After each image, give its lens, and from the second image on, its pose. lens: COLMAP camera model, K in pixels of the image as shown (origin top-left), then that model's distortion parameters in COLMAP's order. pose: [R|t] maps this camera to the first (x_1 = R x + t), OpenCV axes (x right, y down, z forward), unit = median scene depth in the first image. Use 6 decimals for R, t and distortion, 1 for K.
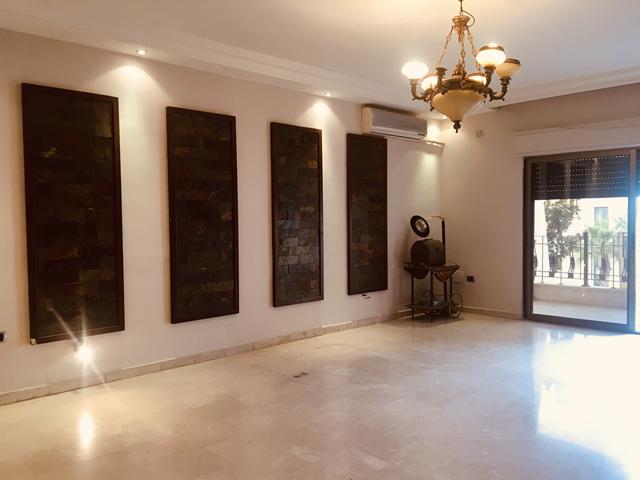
lens RADIAL K [[536.1, 0, 320.0], [0, 536.1, 240.0], [0, 0, 1]] dist [0.093566, -0.157311]
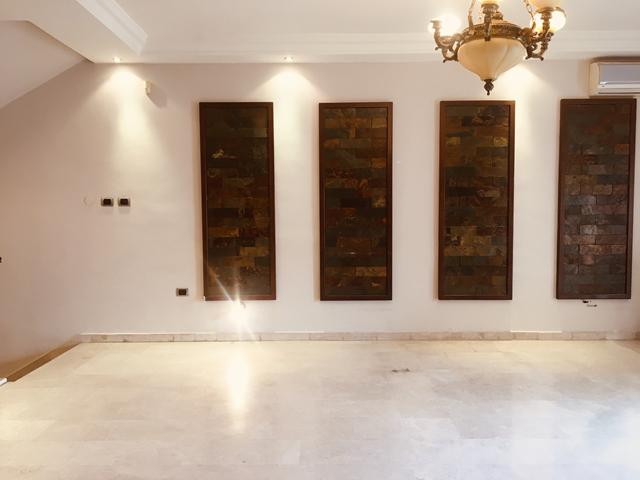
lens RADIAL K [[536.1, 0, 320.0], [0, 536.1, 240.0], [0, 0, 1]] dist [0.093566, -0.157311]
pose [[0.721101, 0.045531, -0.691332, 0.451127], [-0.027623, 0.998934, 0.036977, -0.009118], [0.692279, -0.007568, 0.721591, 0.194878]]
